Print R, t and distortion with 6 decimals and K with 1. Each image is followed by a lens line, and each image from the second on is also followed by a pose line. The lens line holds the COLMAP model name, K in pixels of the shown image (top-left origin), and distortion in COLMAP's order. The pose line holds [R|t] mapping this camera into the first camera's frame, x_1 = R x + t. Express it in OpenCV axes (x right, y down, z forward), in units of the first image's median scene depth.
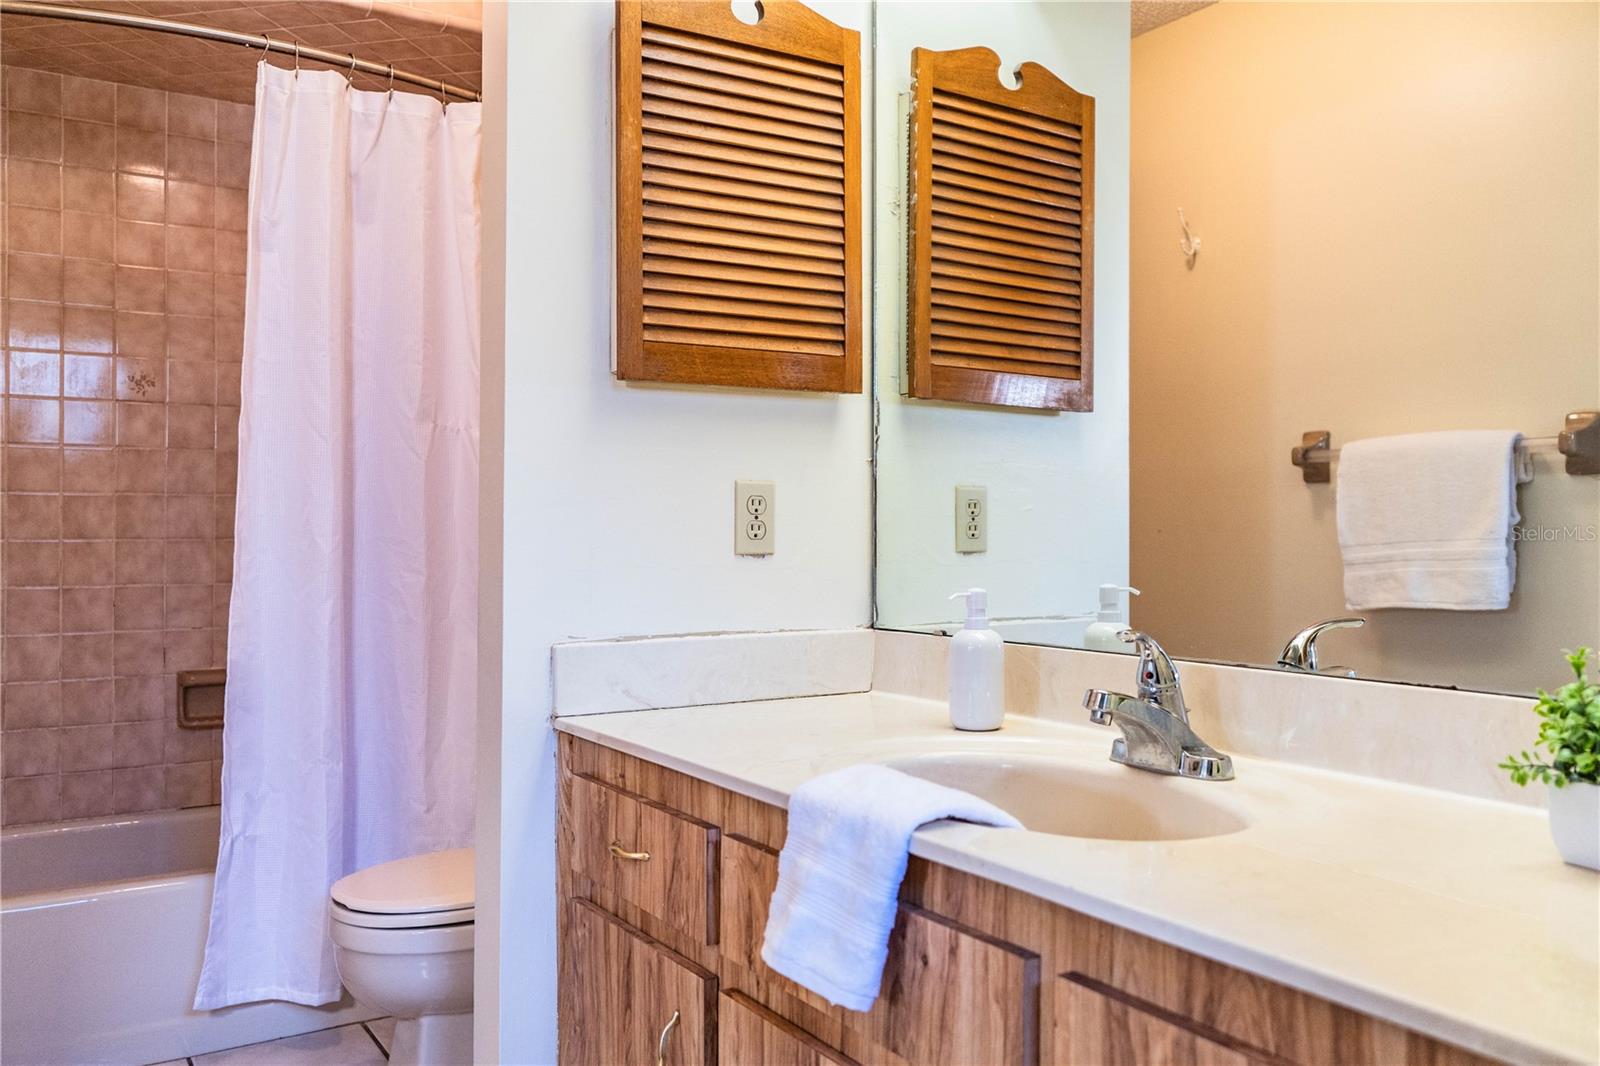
lens RADIAL K [[1279.2, 0, 796.6], [0, 1279.2, 536.3], [0, 0, 1]] dist [-0.015197, 0.010737]
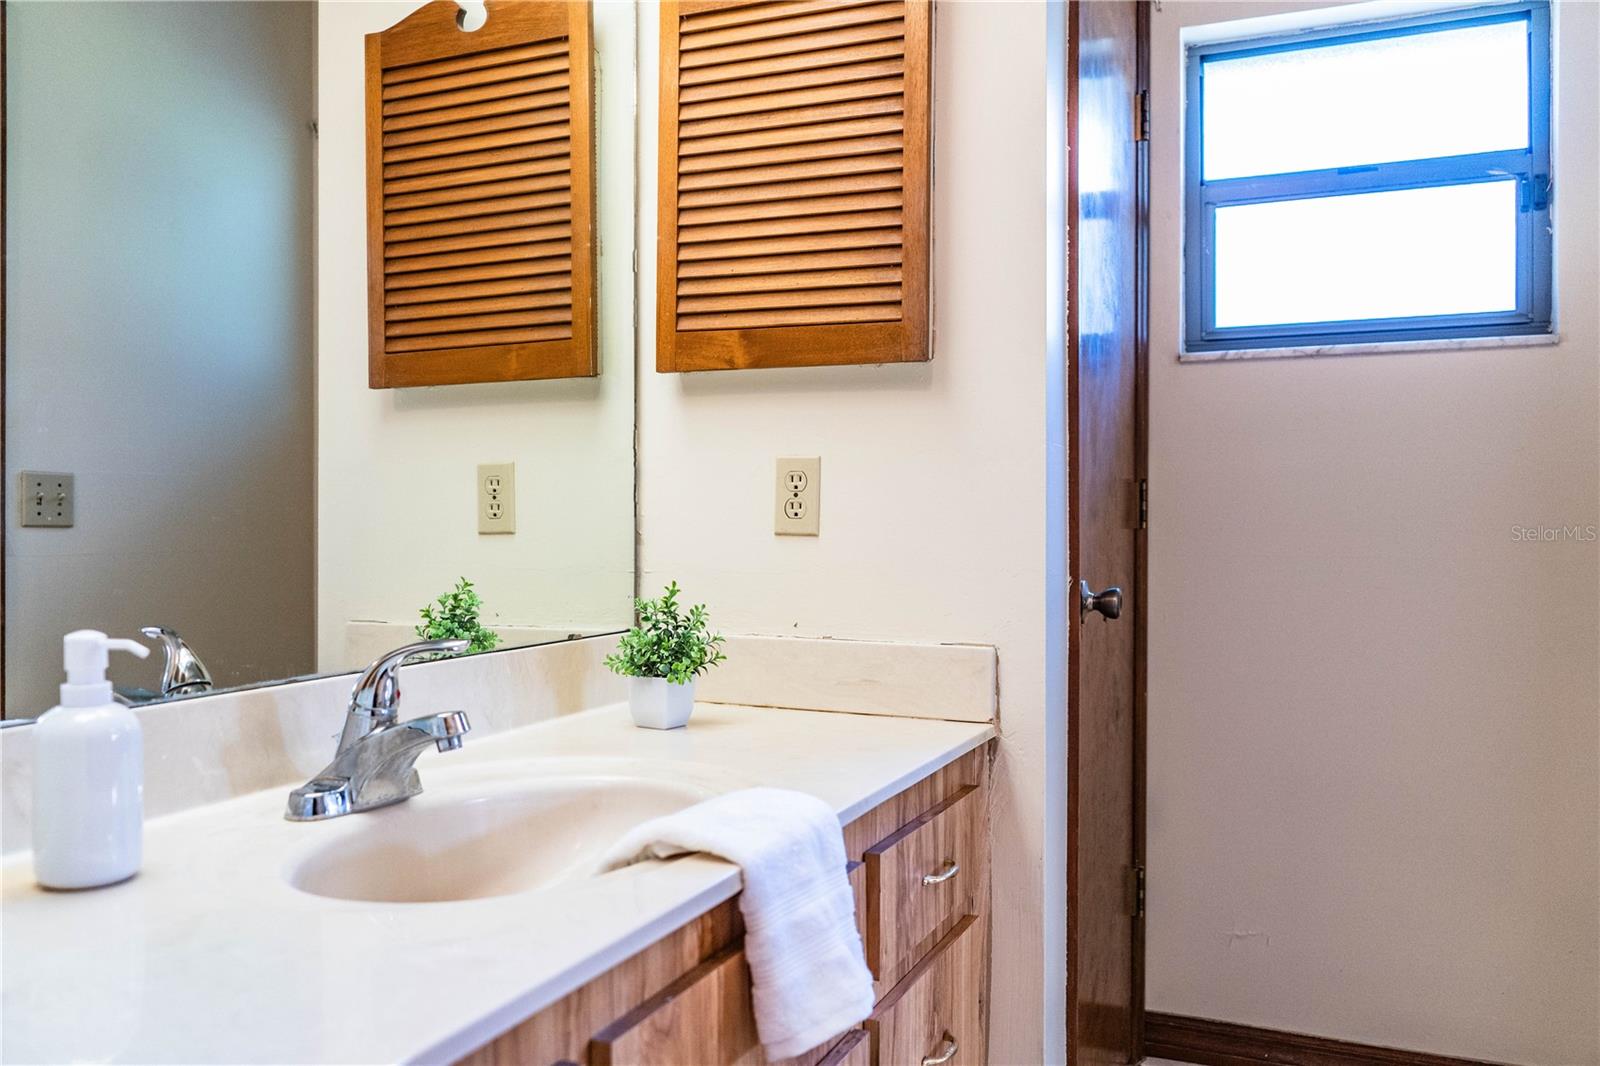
lens RADIAL K [[1279.2, 0, 800.0], [0, 1279.2, 530.1], [0, 0, 1]] dist [-0.015197, 0.010737]
pose [[0.564929, 0.010675, -0.825070, 0.949161], [0.000353, 0.999913, 0.013180, -0.001339], [0.825139, -0.007737, 0.564876, 0.591900]]
